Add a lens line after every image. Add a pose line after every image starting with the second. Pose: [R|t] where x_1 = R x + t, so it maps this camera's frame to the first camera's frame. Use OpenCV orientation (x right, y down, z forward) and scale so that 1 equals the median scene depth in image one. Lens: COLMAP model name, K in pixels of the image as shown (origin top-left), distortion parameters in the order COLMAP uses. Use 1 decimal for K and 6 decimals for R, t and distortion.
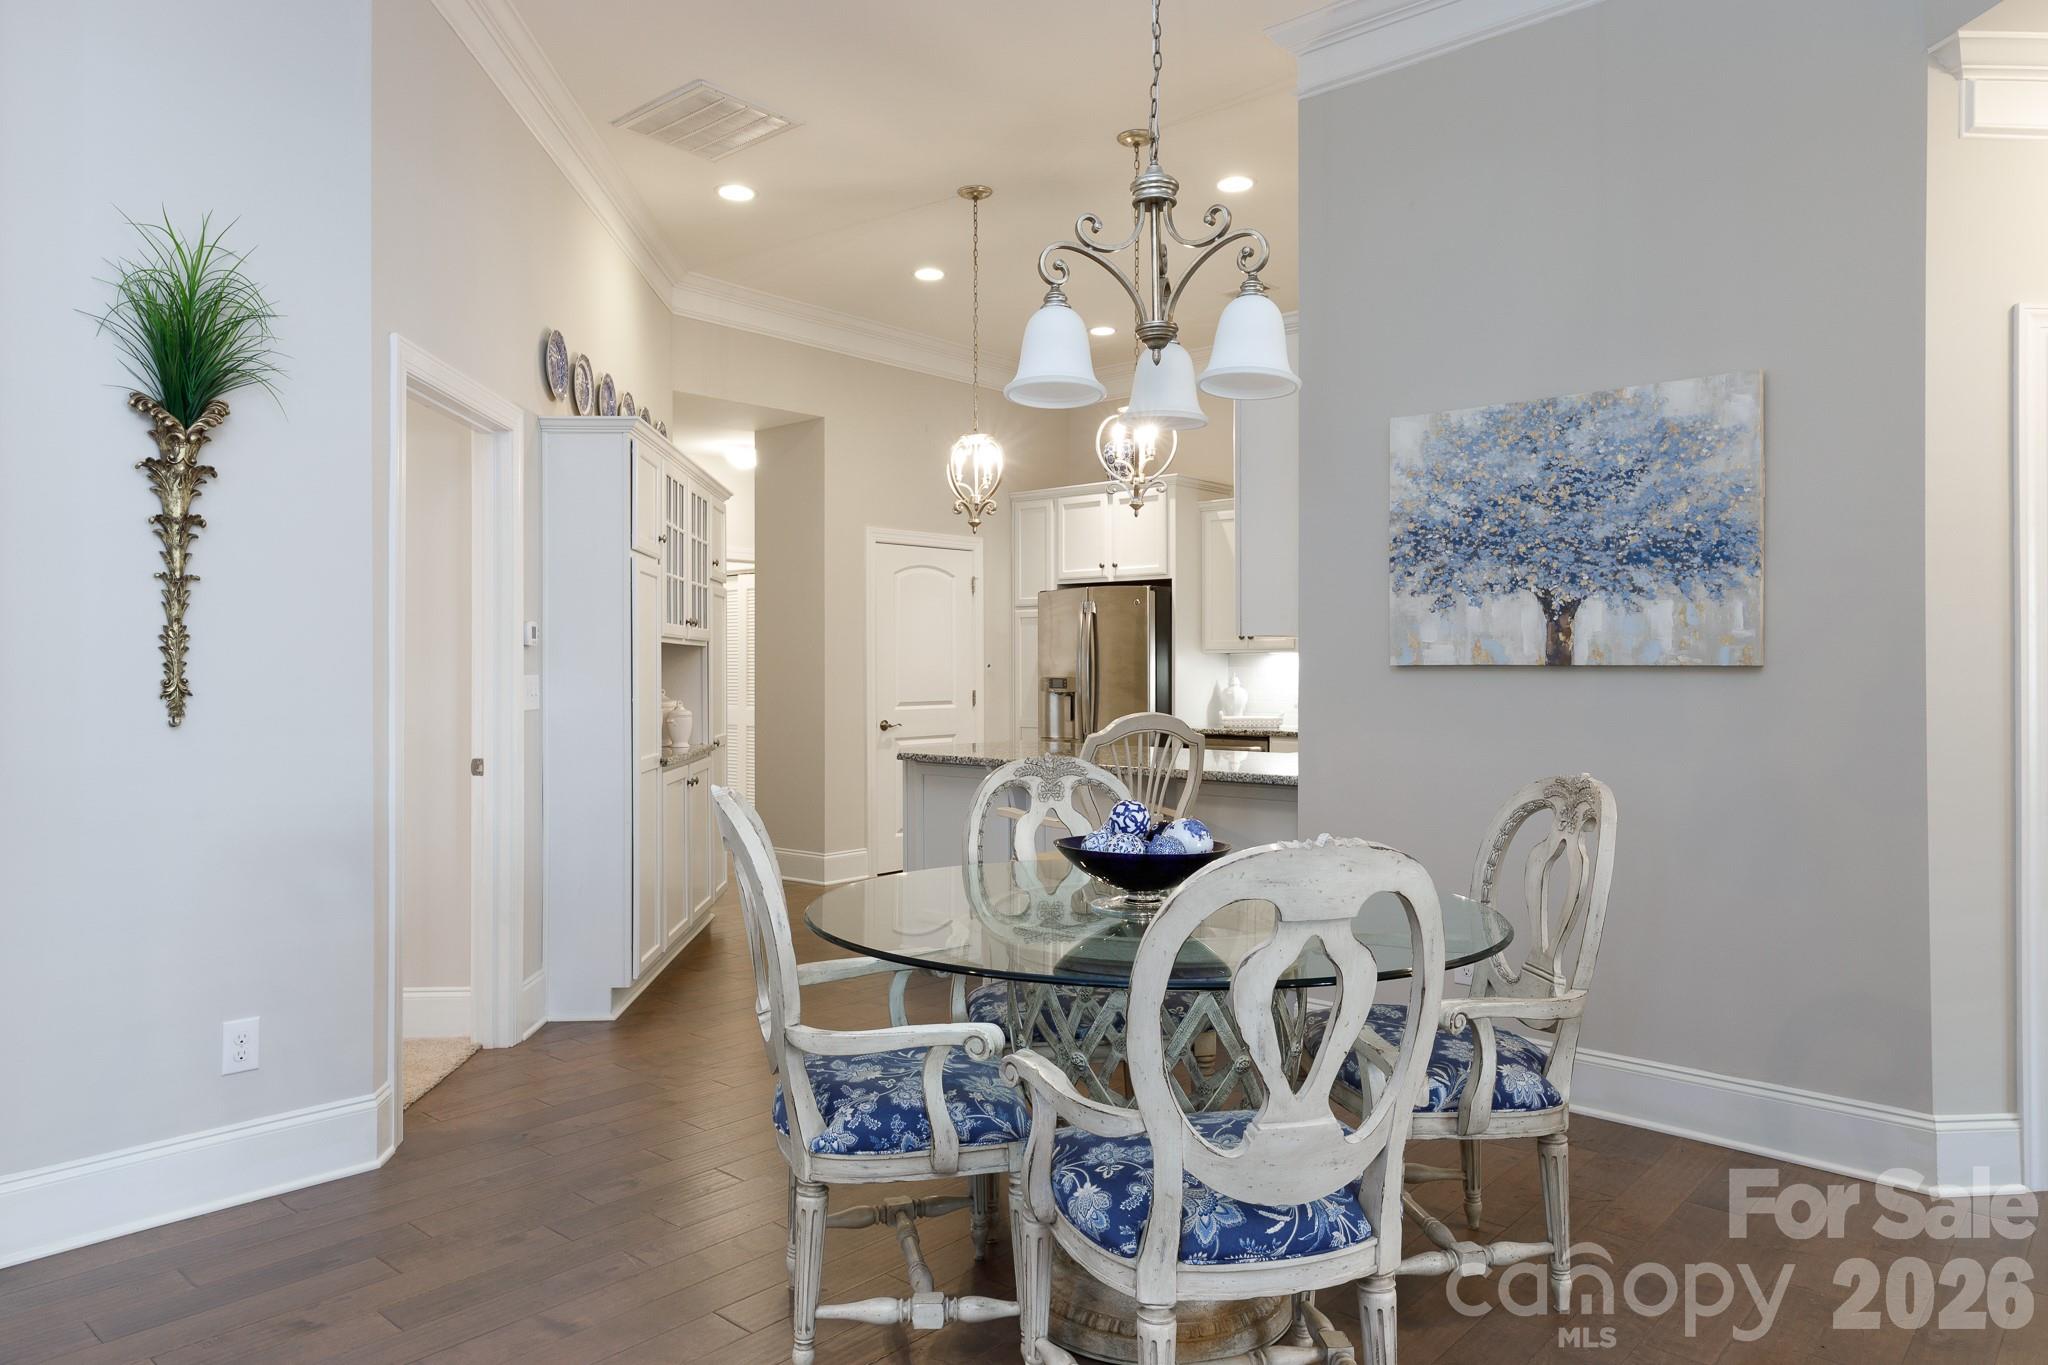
lens RADIAL K [[1329.4, 0, 1023.0], [0, 1329.4, 666.9], [0, 0, 1]] dist [0.008976, 0.001363]
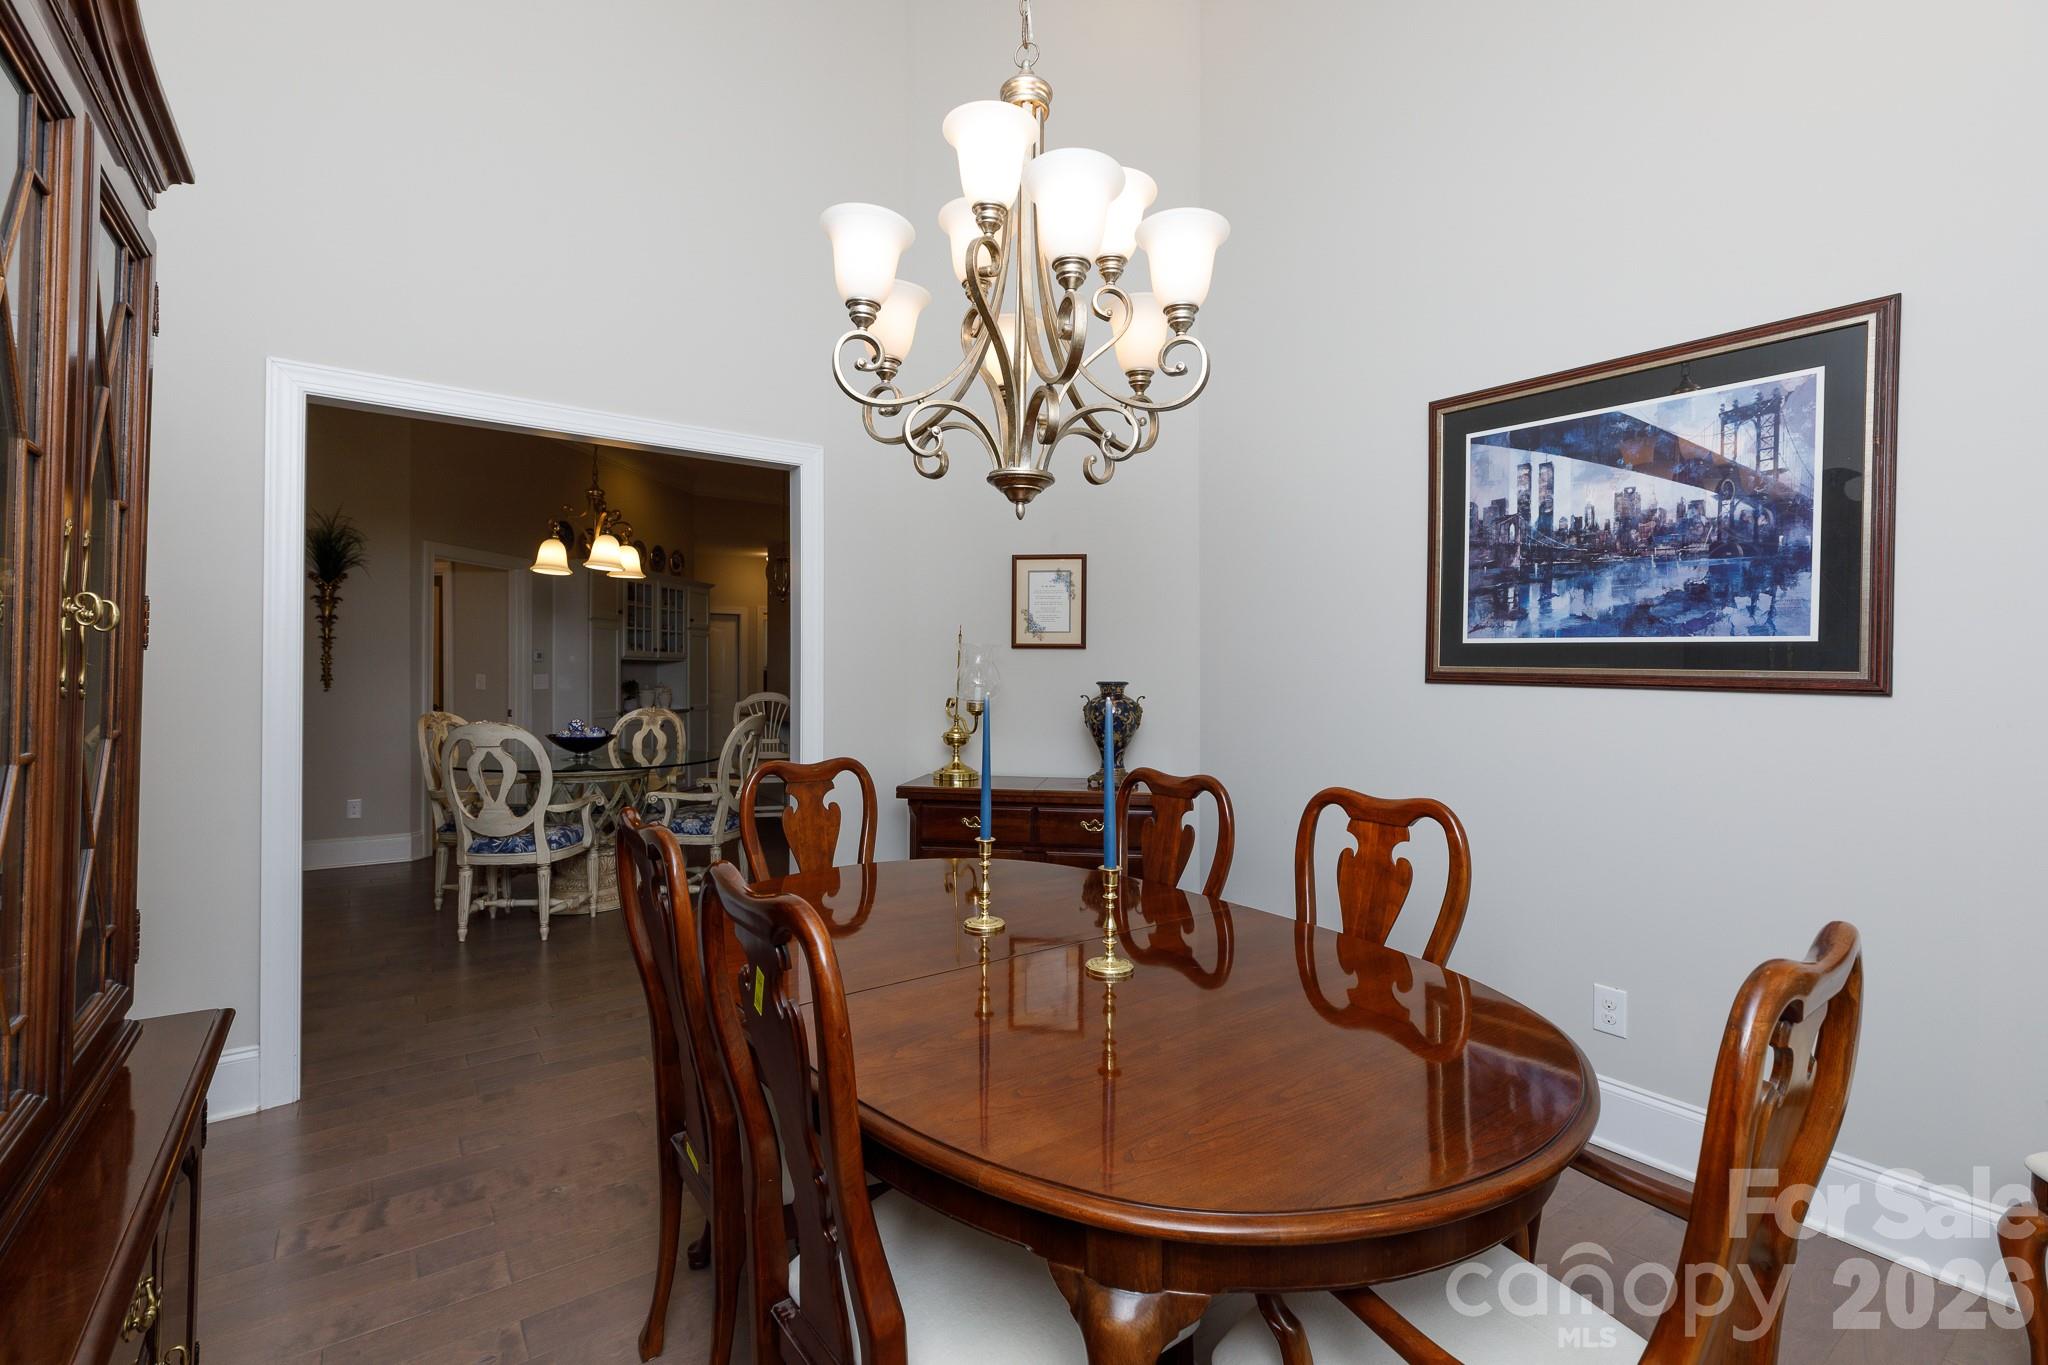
lens RADIAL K [[915.3, 0, 1022.6], [0, 915.3, 676.4], [0, 0, 1]] dist [0.003923, -0.000193]
pose [[0.976321, 0.003590, -0.216298, 0.966963], [-0.002827, 0.999989, 0.003838, 0.002284], [0.216309, -0.003136, 0.976320, -0.446708]]
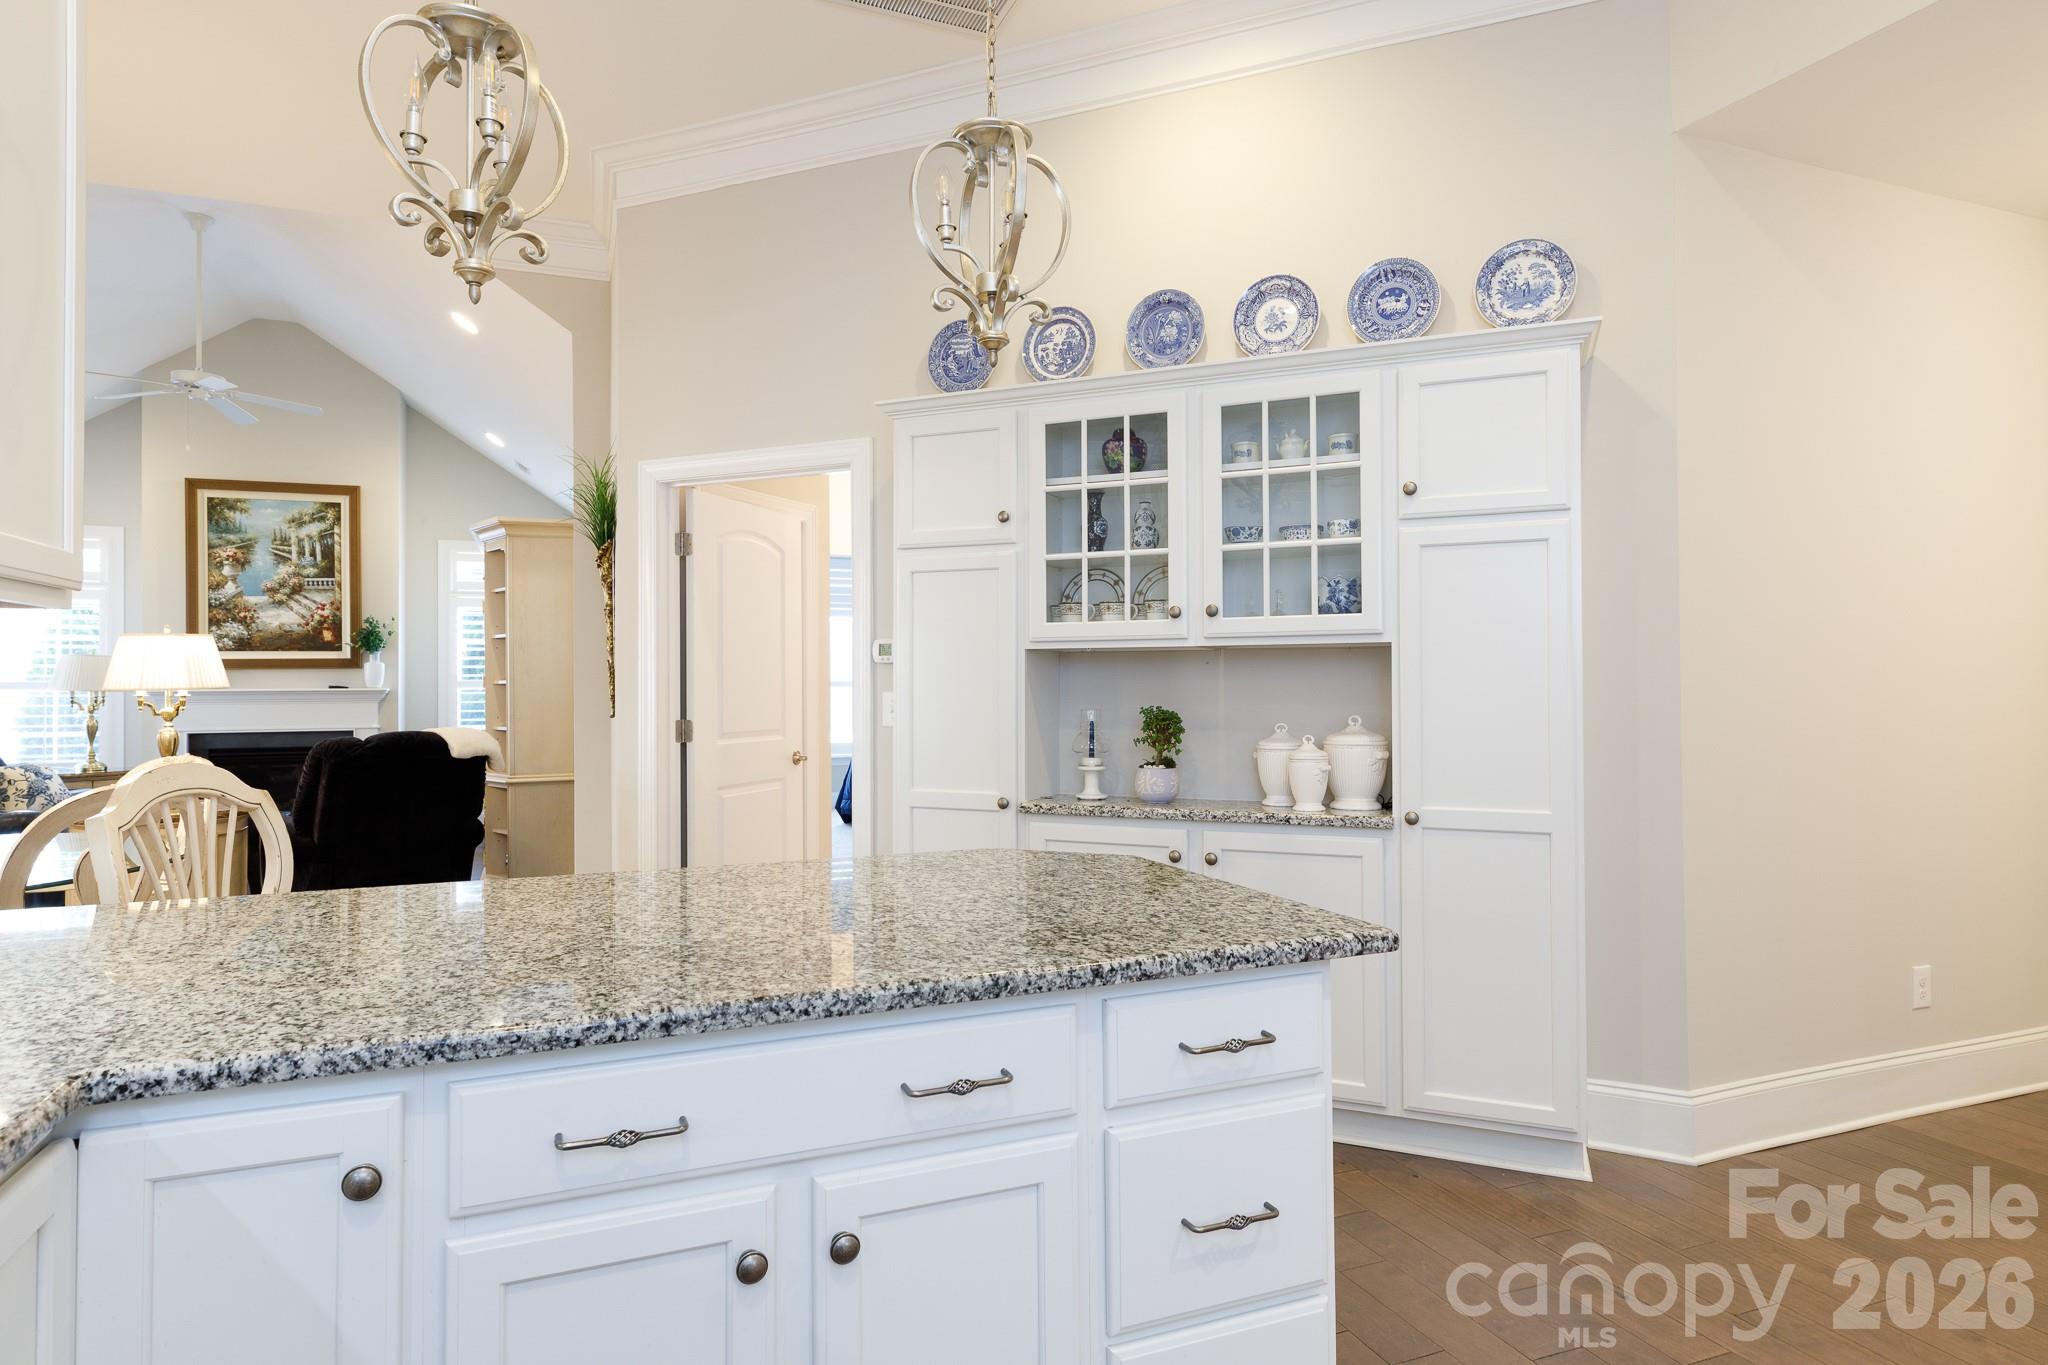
lens RADIAL K [[1138.8, 0, 1027.8], [0, 1138.8, 664.9], [0, 0, 1]] dist [0.025023, -0.002028]
pose [[-0.441038, -0.011791, -0.897411, 0.445529], [0.008511, 0.999814, -0.017320, 0.003333], [0.897448, -0.015277, -0.440856, 1.815184]]
